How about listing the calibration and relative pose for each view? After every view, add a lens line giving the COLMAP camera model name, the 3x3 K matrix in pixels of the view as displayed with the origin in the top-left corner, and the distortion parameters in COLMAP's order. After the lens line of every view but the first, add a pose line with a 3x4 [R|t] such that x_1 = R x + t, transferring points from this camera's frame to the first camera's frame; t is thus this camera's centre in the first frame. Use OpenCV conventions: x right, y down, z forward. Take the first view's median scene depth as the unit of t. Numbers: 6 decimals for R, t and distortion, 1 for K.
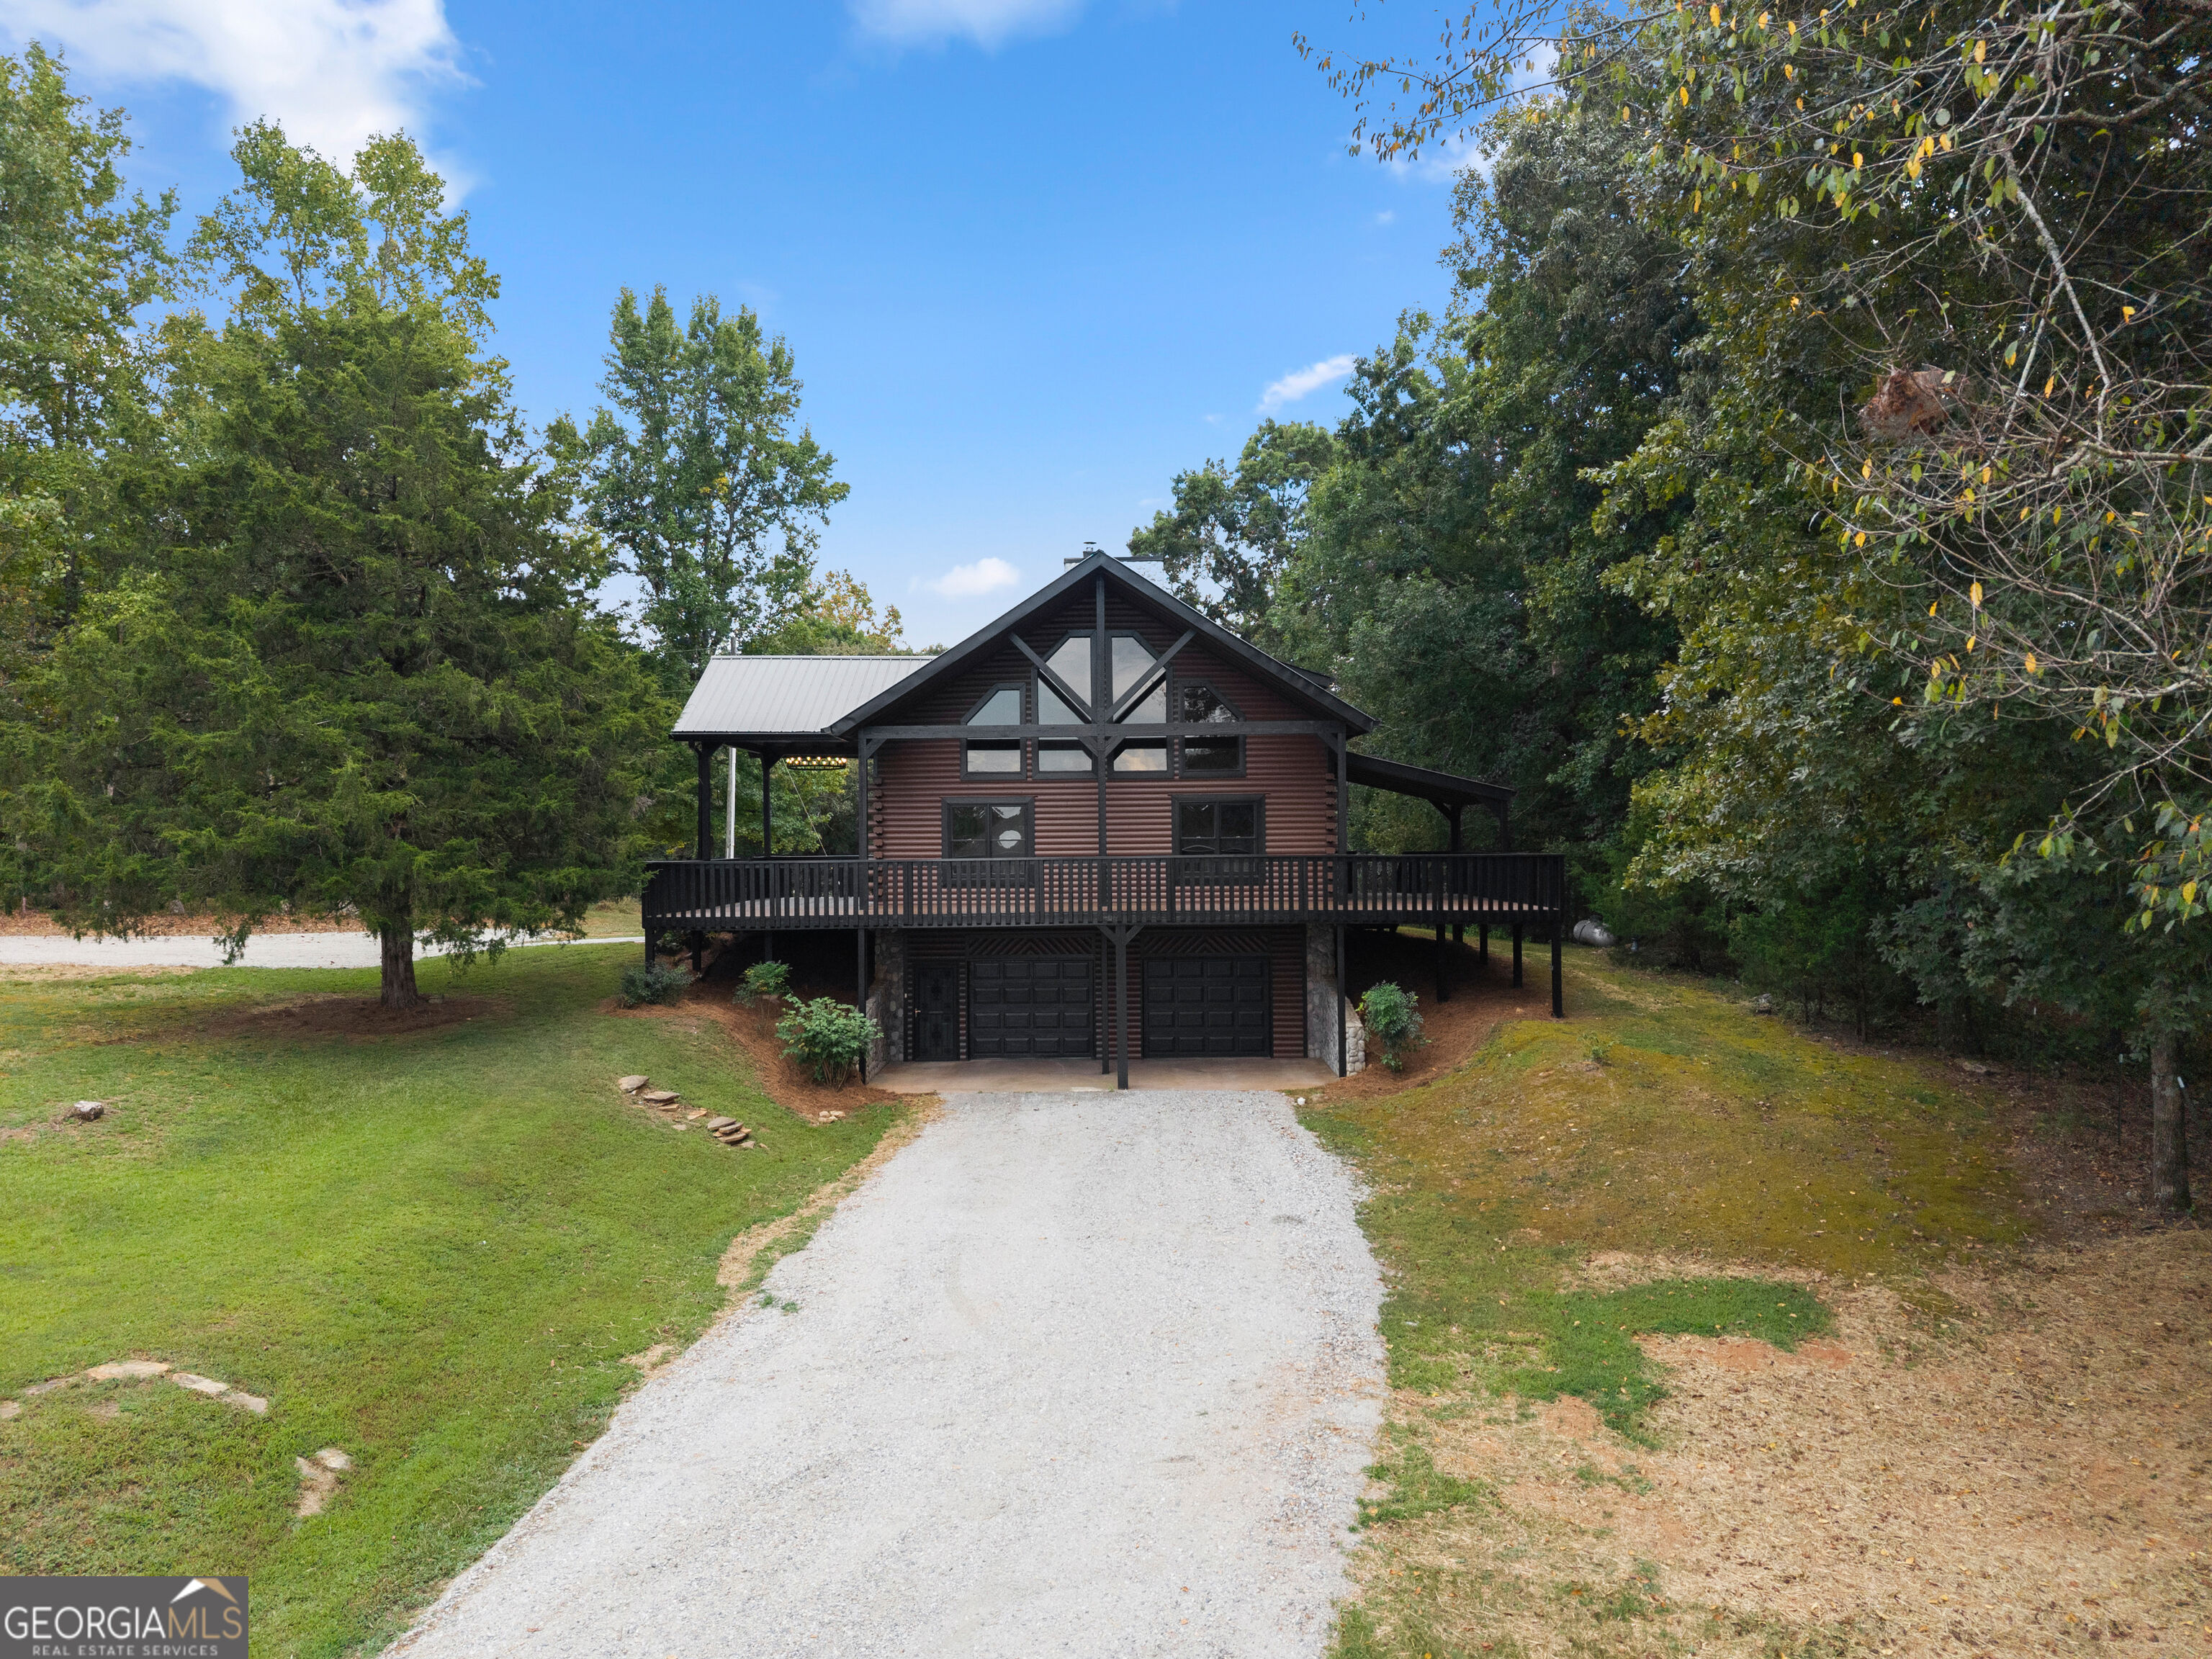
lens RADIAL K [[1593.0, 0, 1106.0], [0, 1593.0, 829.5], [0, 0, 1]] dist [0.053156, -0.001767]
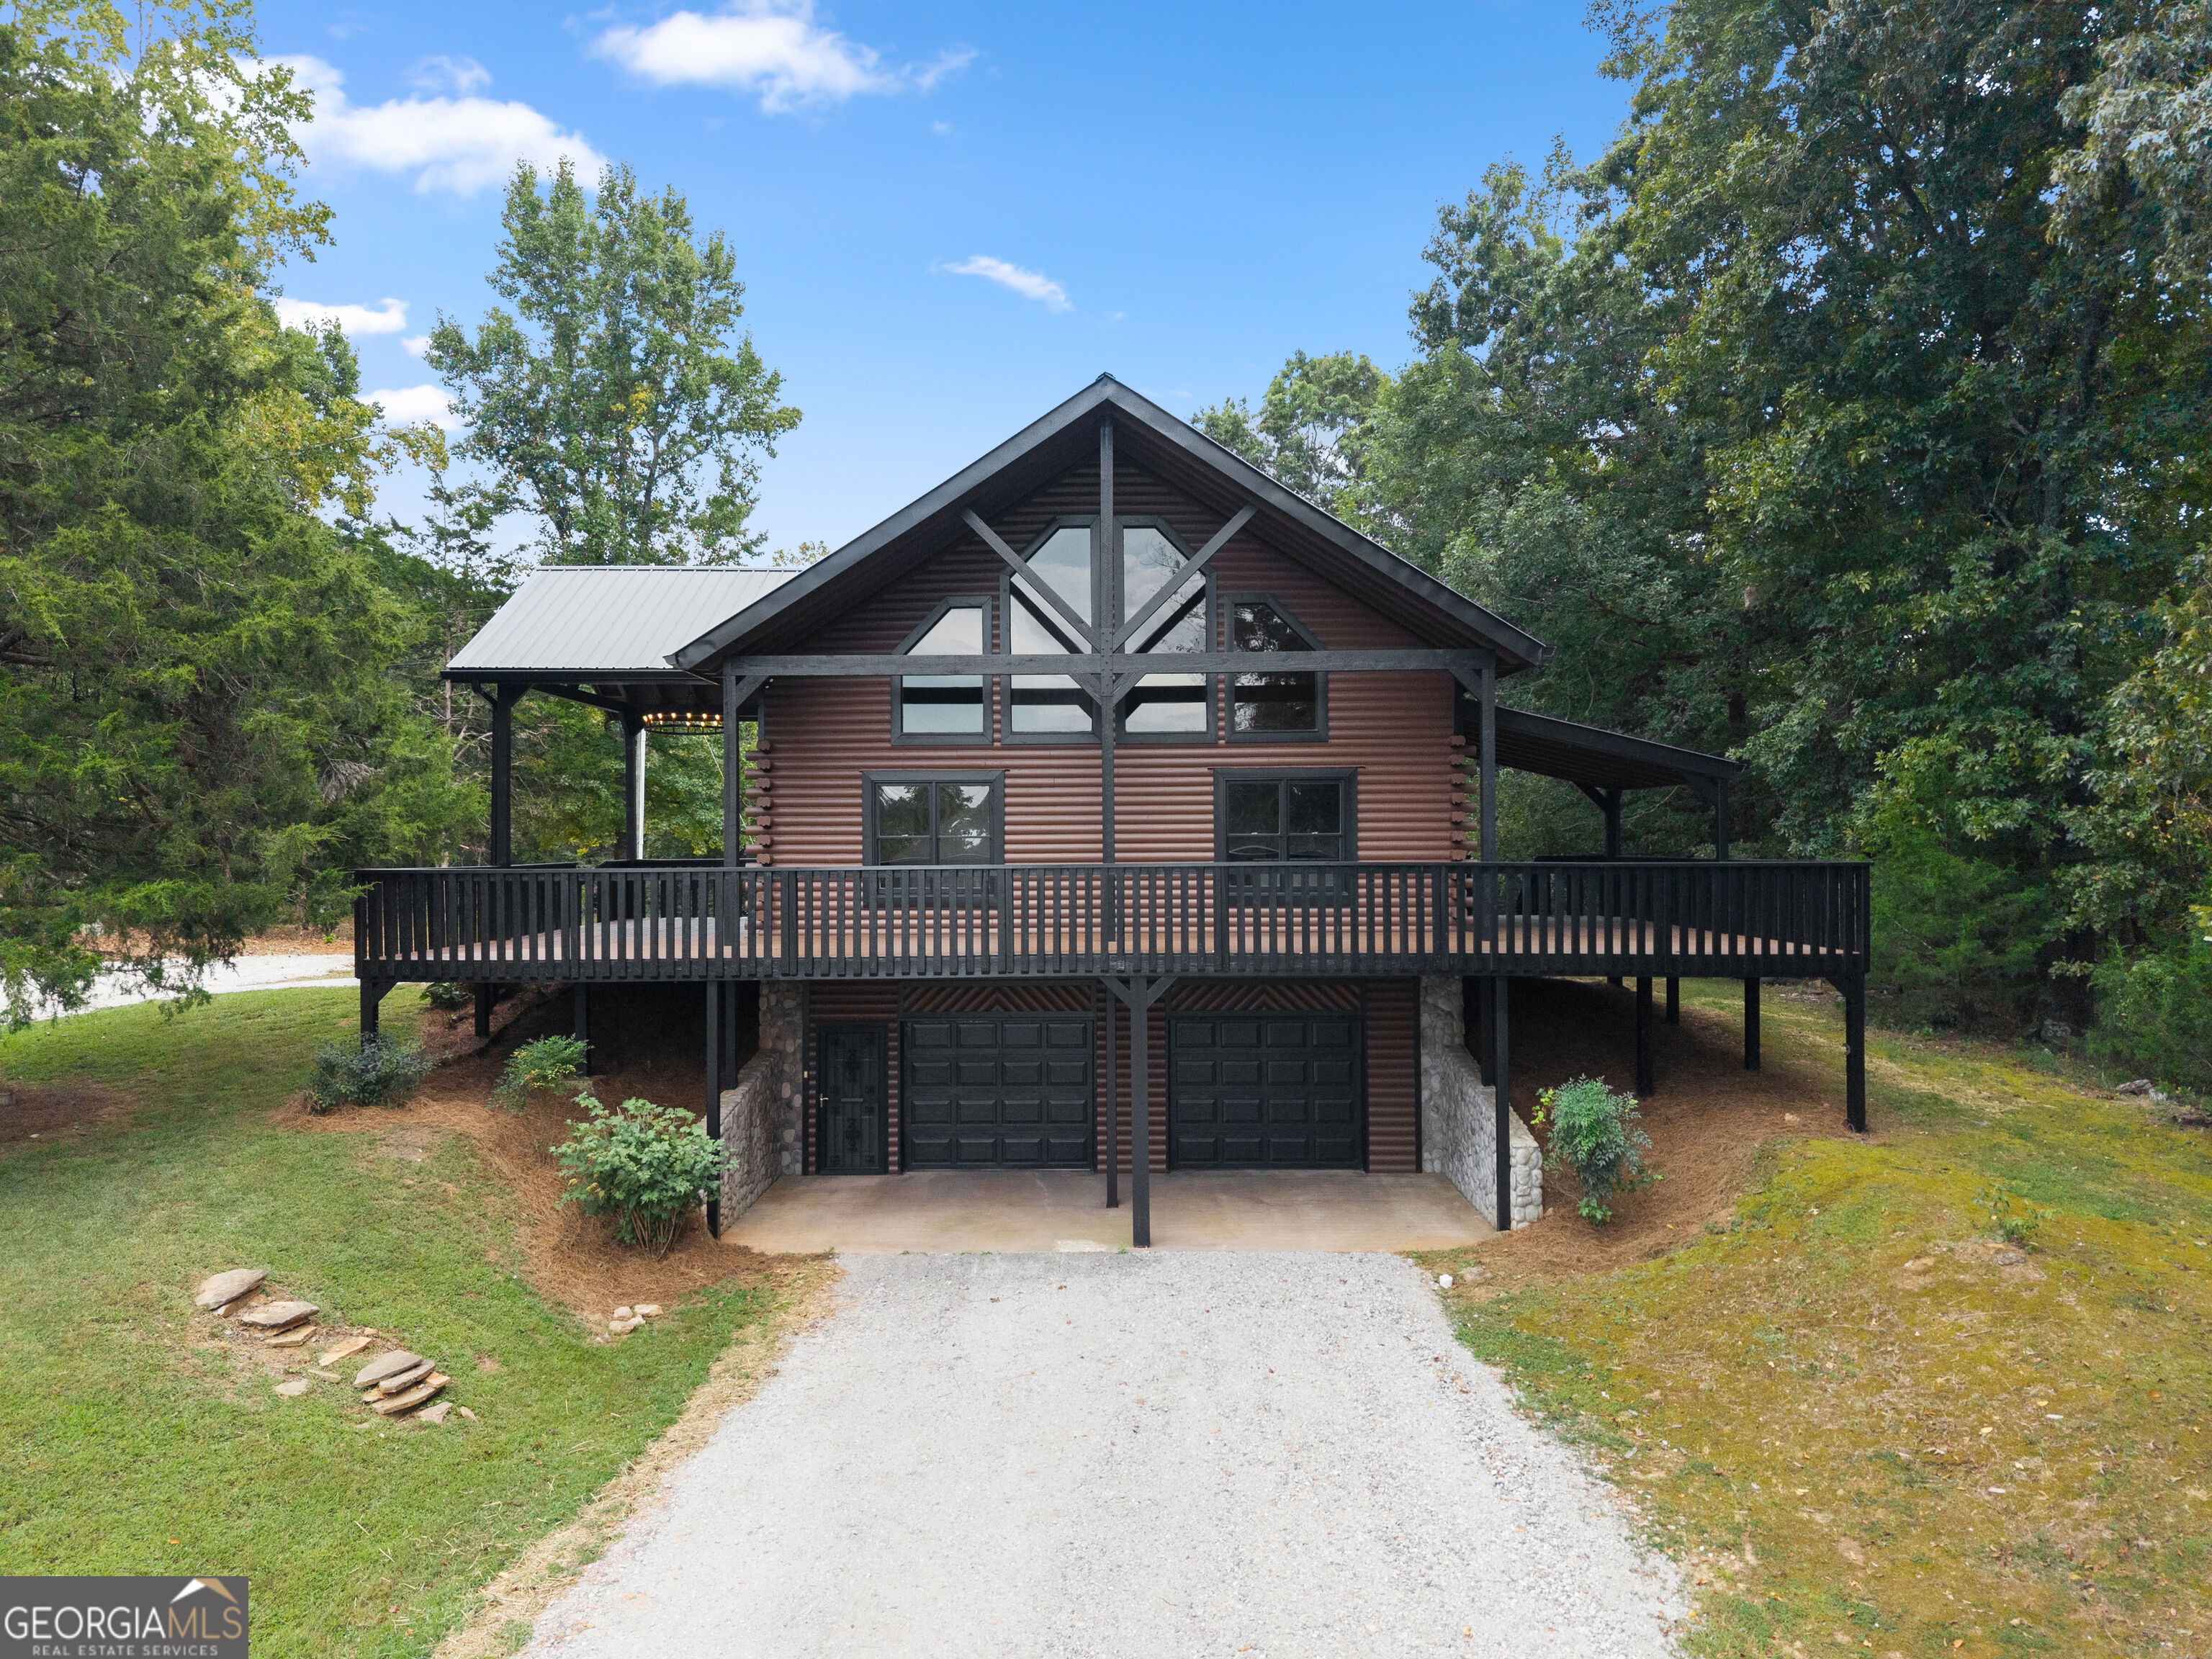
lens RADIAL K [[1533.6, 0, 1106.0], [0, 1533.6, 829.5], [0, 0, 1]] dist [0.015744, -0.009011]
pose [[0.999993, 0.003565, 0.000741, -0.003461], [-0.003565, 0.999993, -0.000896, 0.003990], [-0.000744, 0.000893, 0.999999, 0.365759]]
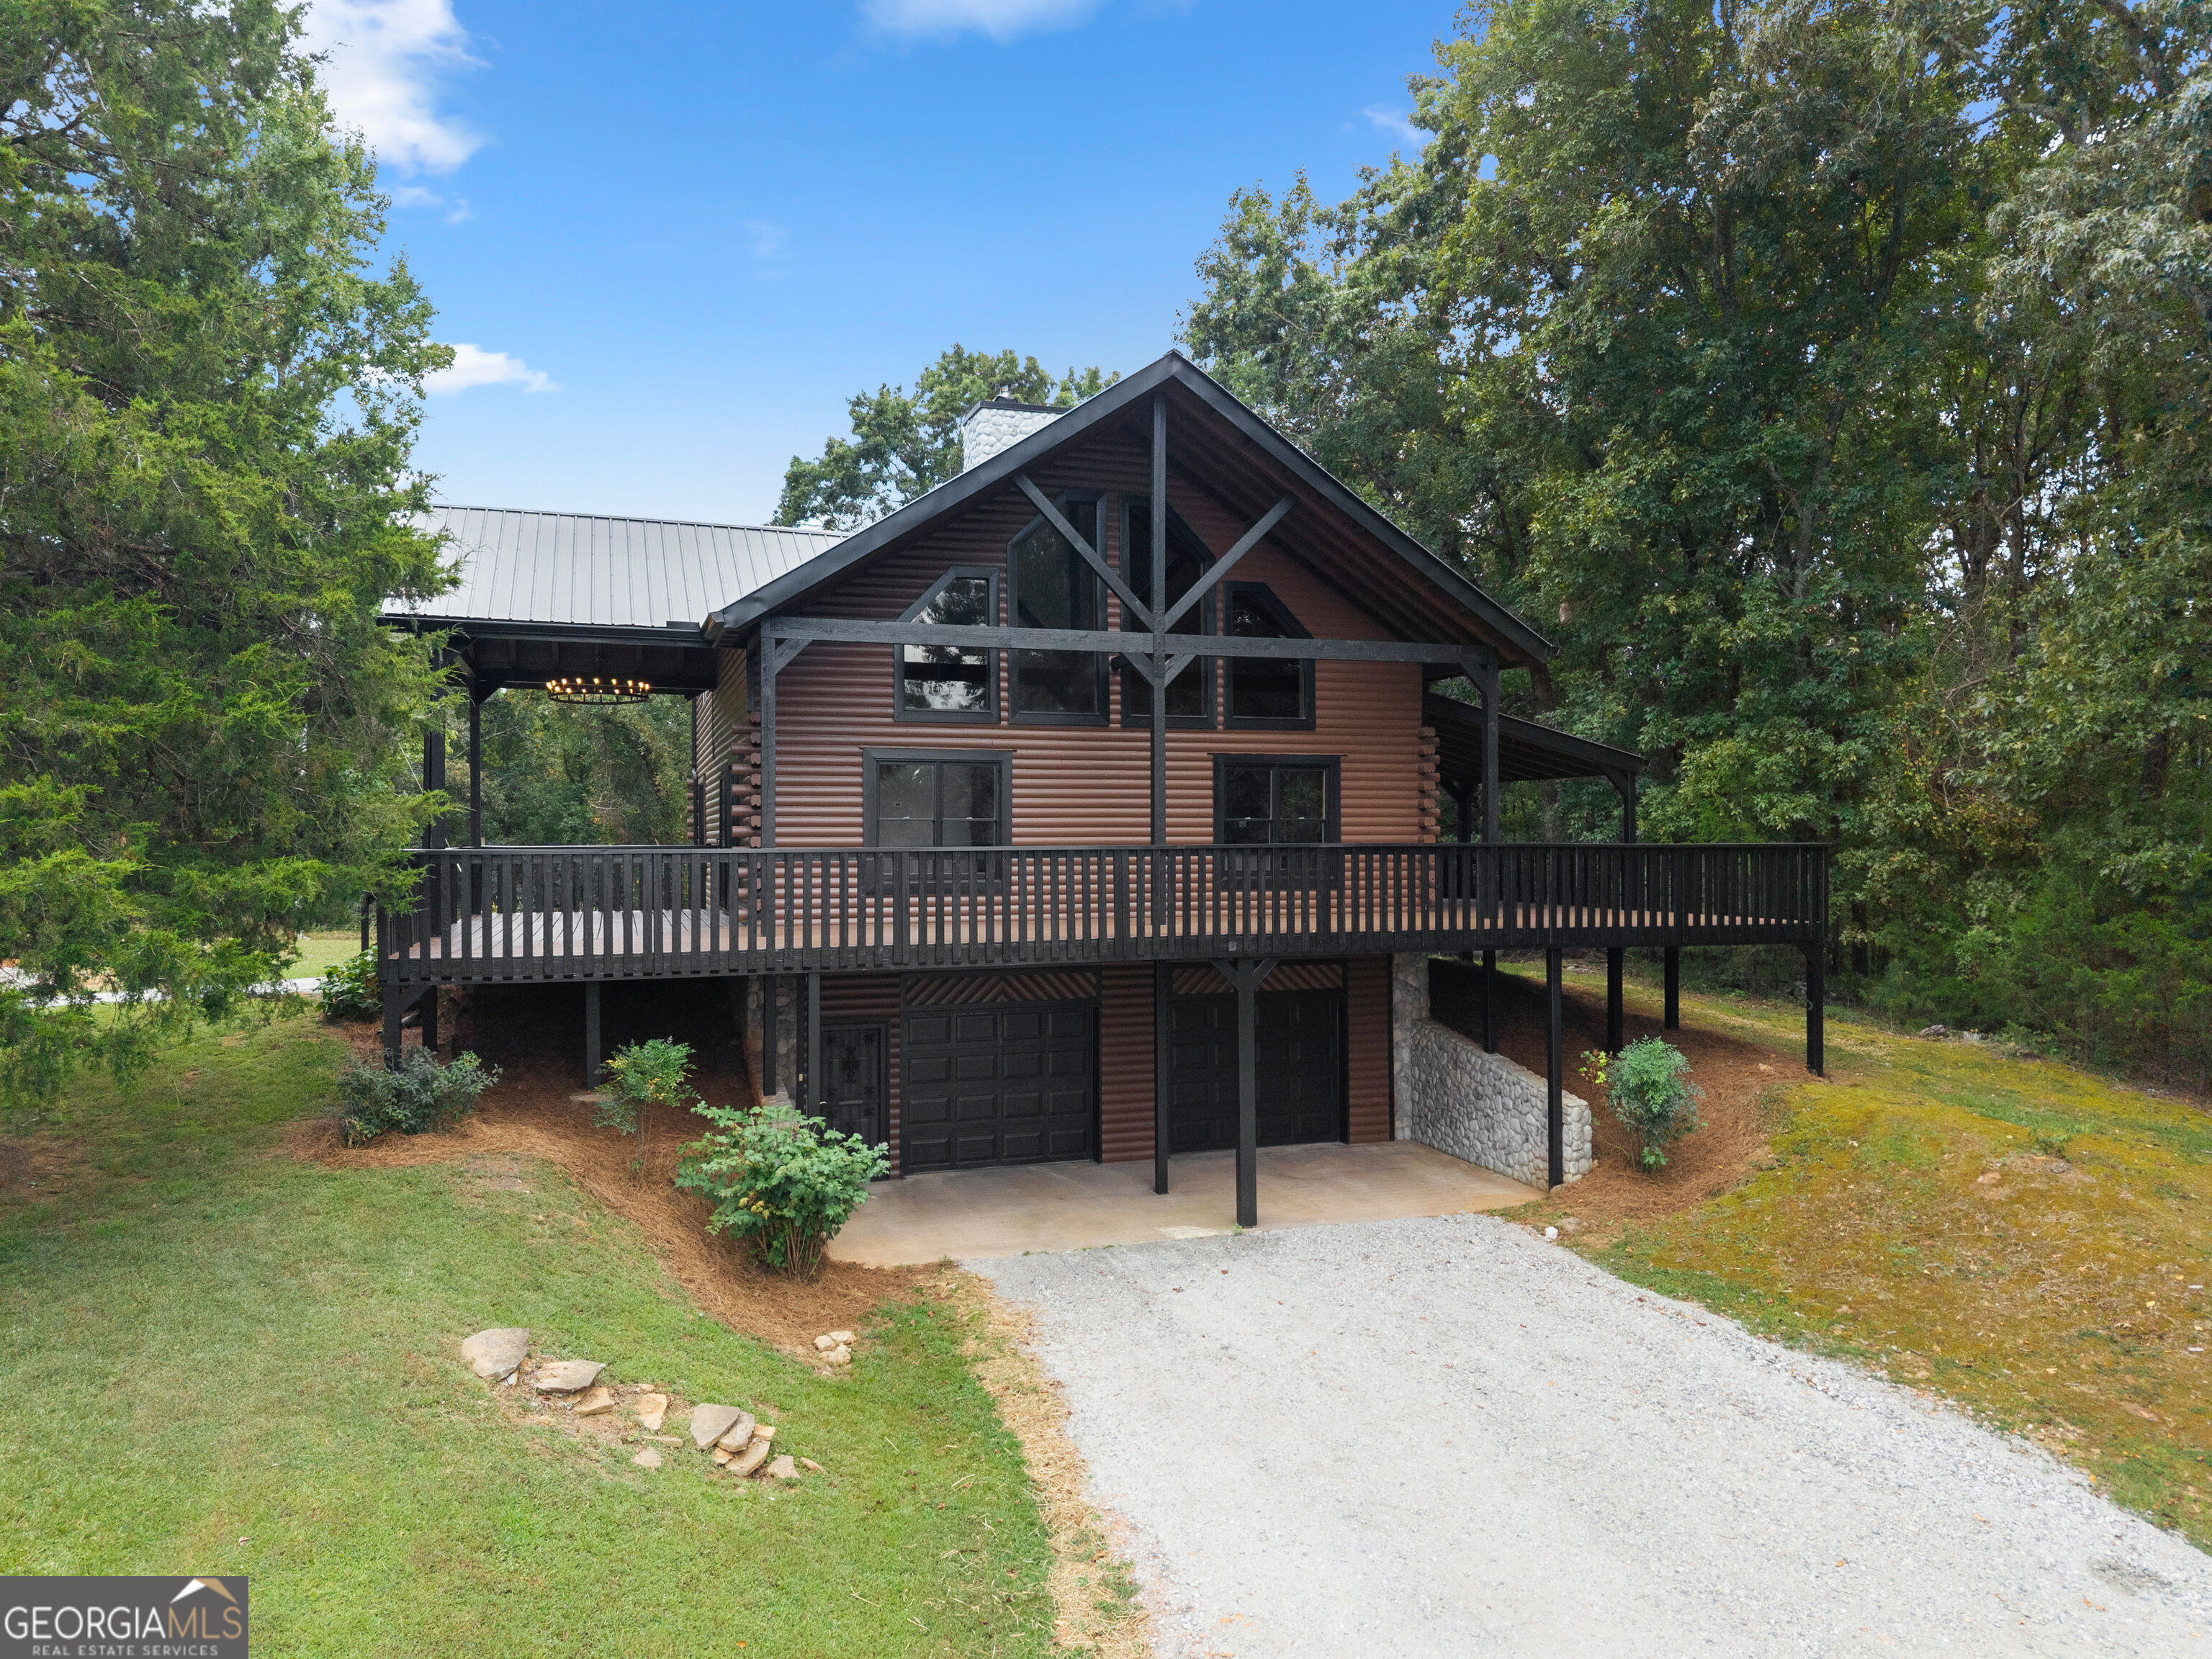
lens RADIAL K [[1533.6, 0, 1106.0], [0, 1533.6, 829.5], [0, 0, 1]] dist [0.015744, -0.009011]
pose [[0.940305, 0.008408, 0.340228, -0.212214], [-0.007676, 0.999964, -0.003496, 0.012236], [-0.340245, 0.000675, 0.940336, 0.412673]]
